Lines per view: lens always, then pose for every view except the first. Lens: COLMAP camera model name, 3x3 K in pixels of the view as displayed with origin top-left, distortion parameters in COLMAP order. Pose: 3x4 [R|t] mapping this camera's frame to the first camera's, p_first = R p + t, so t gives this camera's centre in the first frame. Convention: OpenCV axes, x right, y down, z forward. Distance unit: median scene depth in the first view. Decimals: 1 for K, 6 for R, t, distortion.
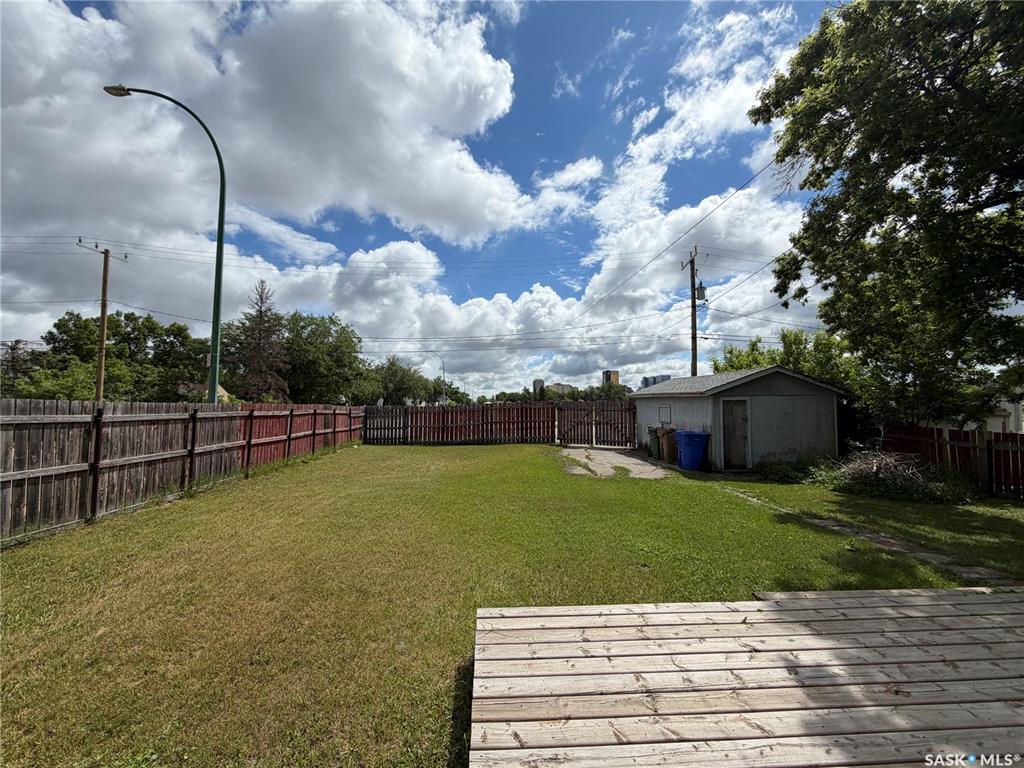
lens RADIAL K [[407.4, 0, 511.5], [0, 407.4, 384.3], [0, 0, 1]] dist [0.000577, -0.000360]
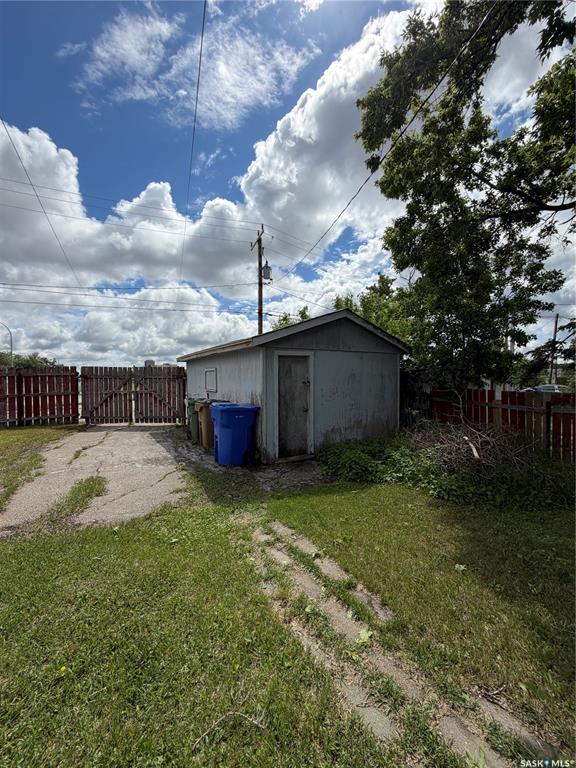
lens RADIAL K [[305.6, 0, 291.9], [0, 305.6, 379.4], [0, 0, 1]] dist [0.000577, -0.000360]
pose [[0.876332, -0.002565, 0.481701, 0.083642], [-0.019284, 0.998997, 0.040403, 0.016129], [-0.481322, -0.044695, 0.875404, 0.154987]]
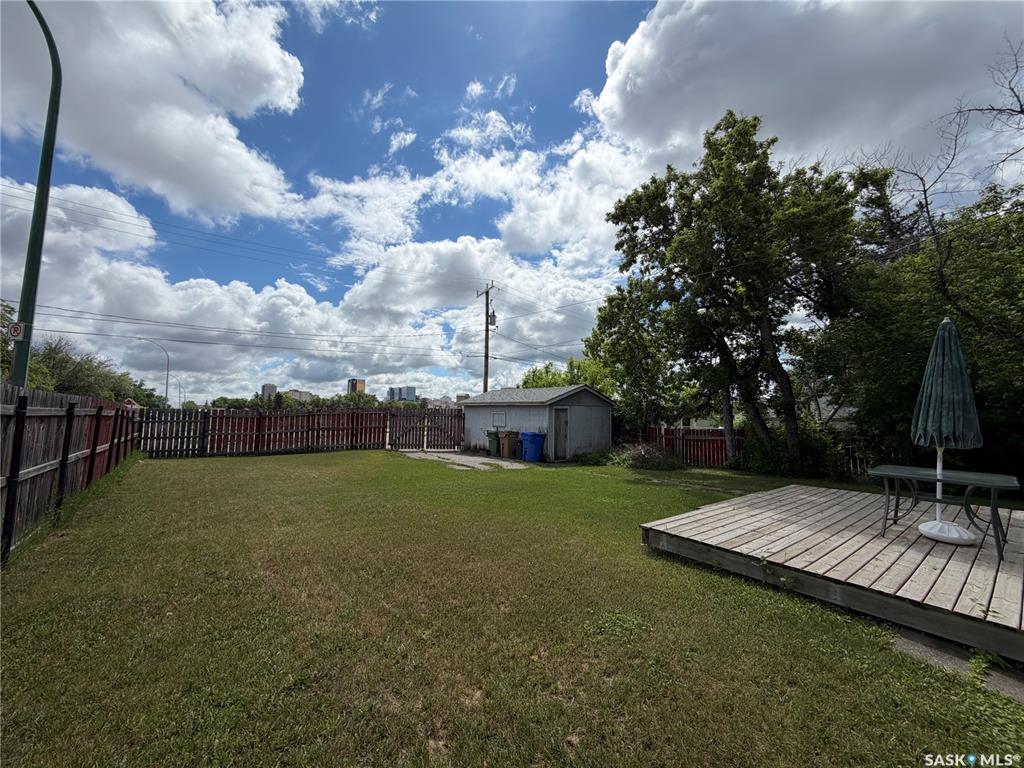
lens RADIAL K [[407.4, 0, 502.7], [0, 407.4, 381.4], [0, 0, 1]] dist [0.000577, -0.000360]
pose [[0.831668, 0.057457, 0.552293, -0.103281], [-0.039686, 0.998239, -0.044089, 0.004341], [-0.553854, 0.014749, 0.832483, -0.007270]]
